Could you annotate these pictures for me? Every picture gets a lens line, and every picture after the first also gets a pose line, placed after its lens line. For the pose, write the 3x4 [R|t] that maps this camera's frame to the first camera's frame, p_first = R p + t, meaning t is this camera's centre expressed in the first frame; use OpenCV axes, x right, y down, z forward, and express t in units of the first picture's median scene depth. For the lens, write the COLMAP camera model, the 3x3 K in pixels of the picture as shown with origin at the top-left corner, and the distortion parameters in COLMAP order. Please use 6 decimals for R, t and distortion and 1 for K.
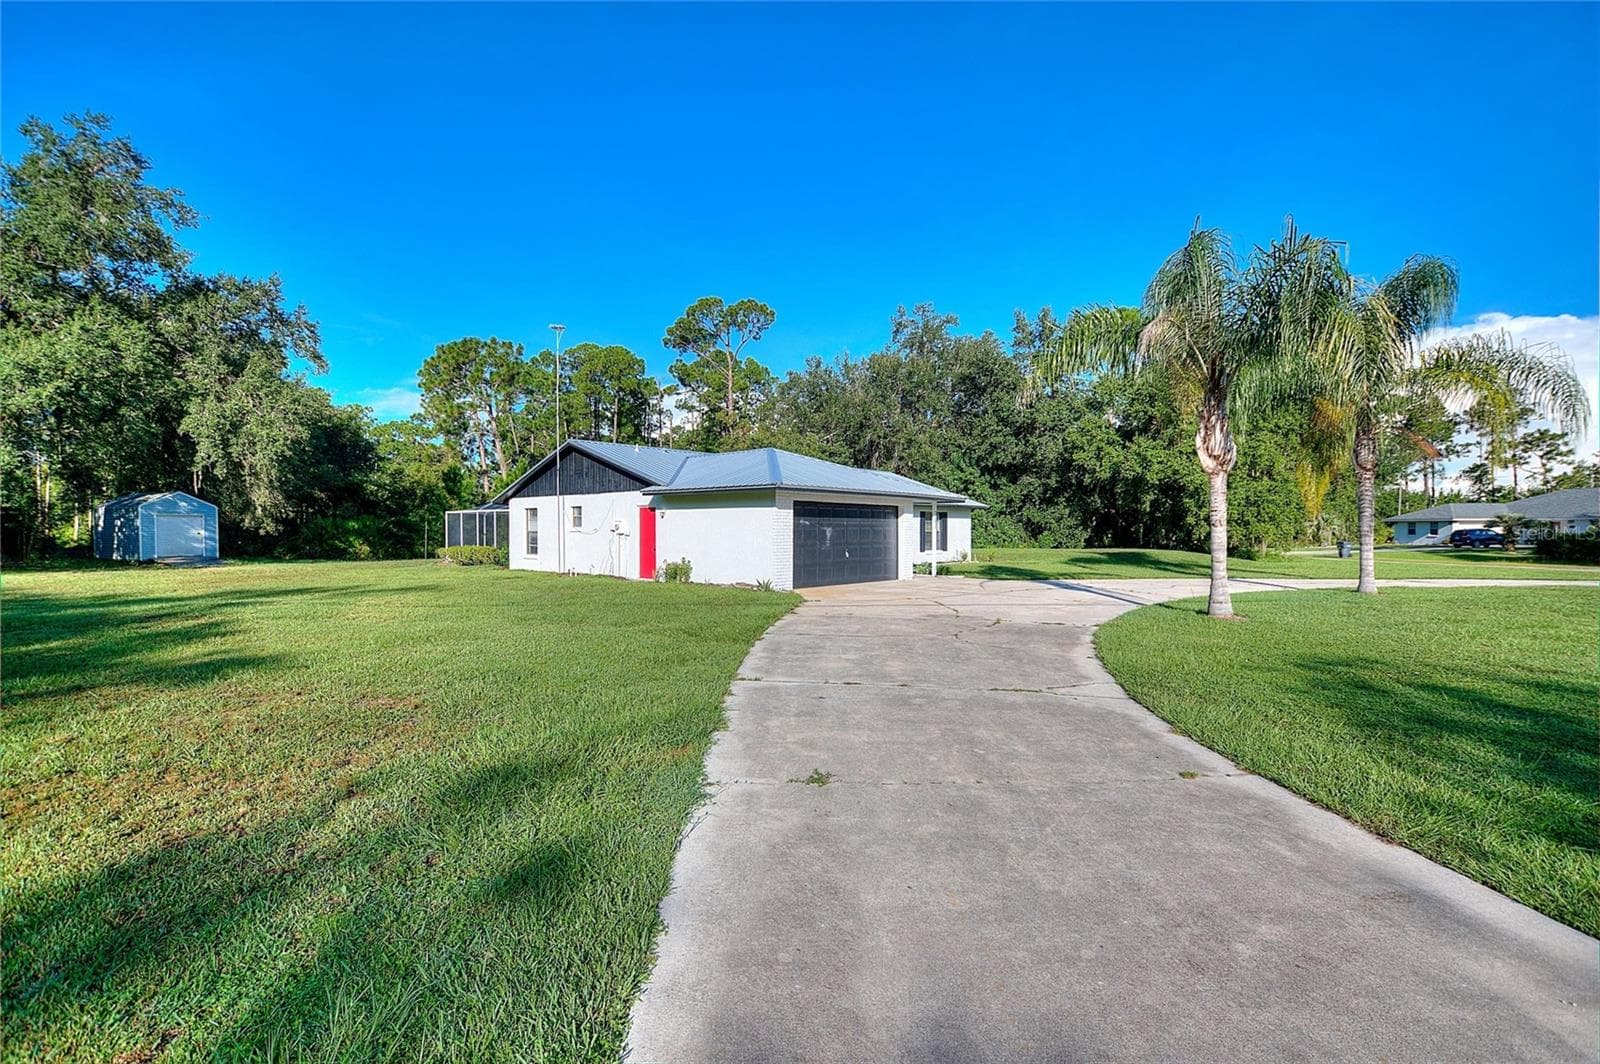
lens RADIAL K [[738.5, 0, 798.8], [0, 738.5, 524.3], [0, 0, 1]] dist [-0.021585, 0.000299]
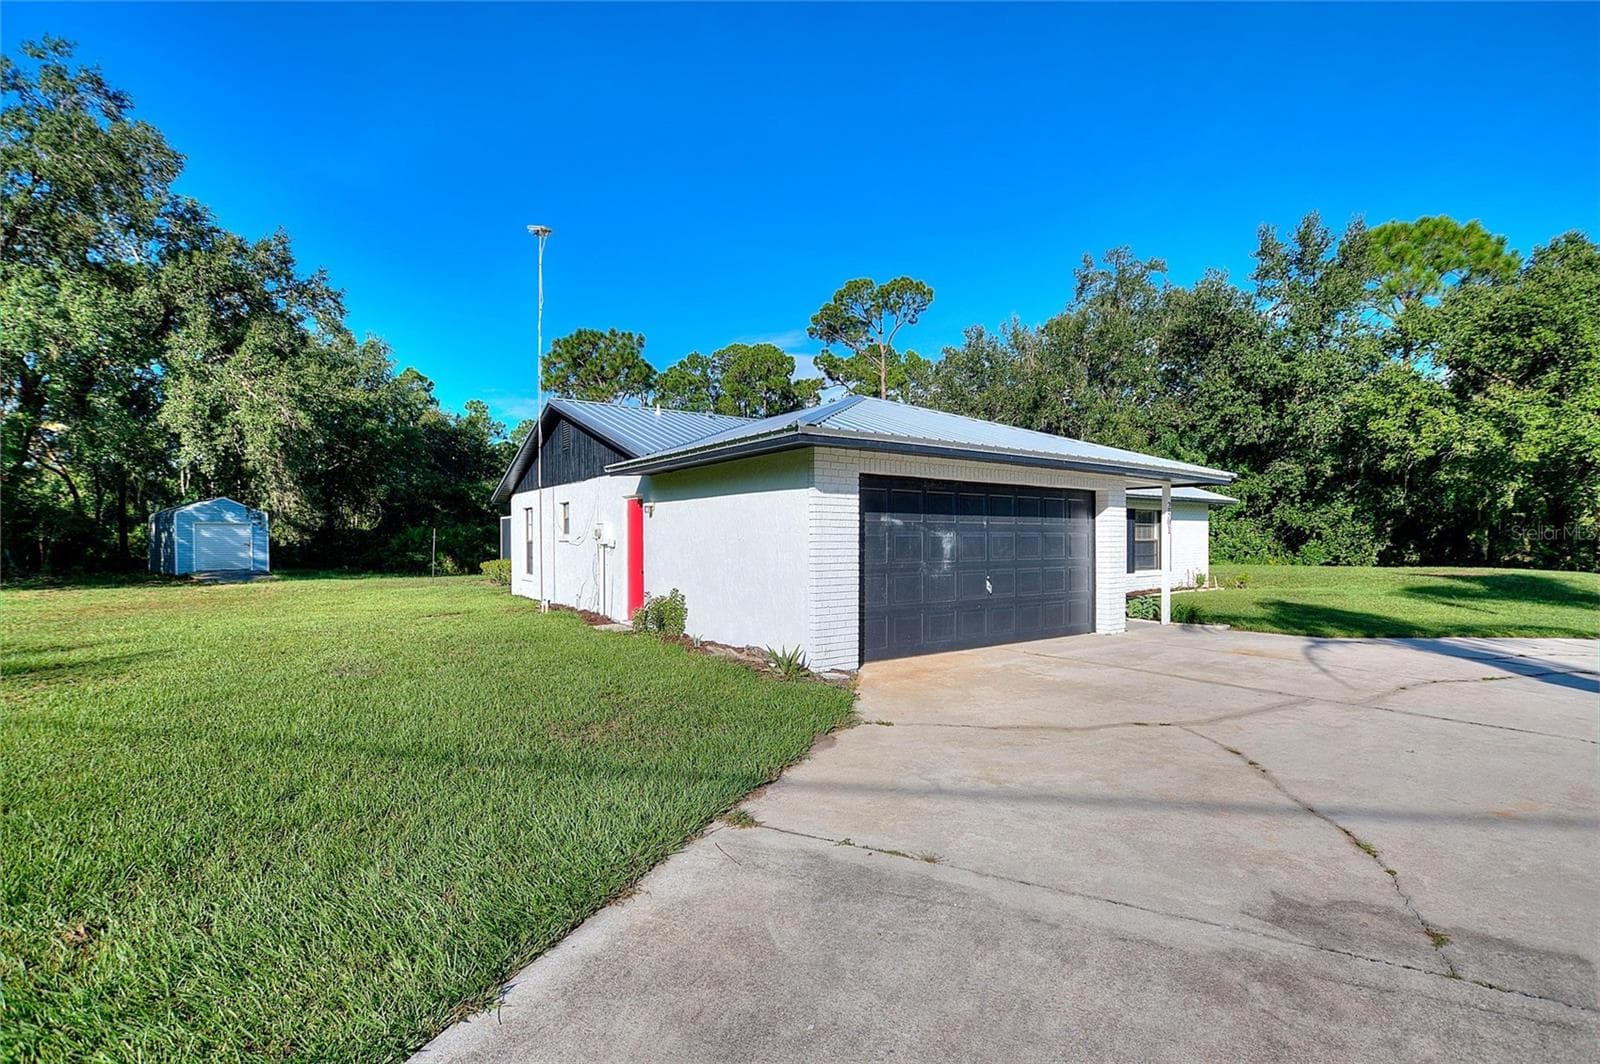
lens RADIAL K [[738.5, 0, 800.9], [0, 738.5, 530.8], [0, 0, 1]] dist [-0.021585, 0.000299]
pose [[0.973459, -0.004765, -0.228812, 0.026953], [0.003616, 0.999979, -0.005441, 0.002600], [0.228833, 0.004469, 0.973455, 0.236542]]
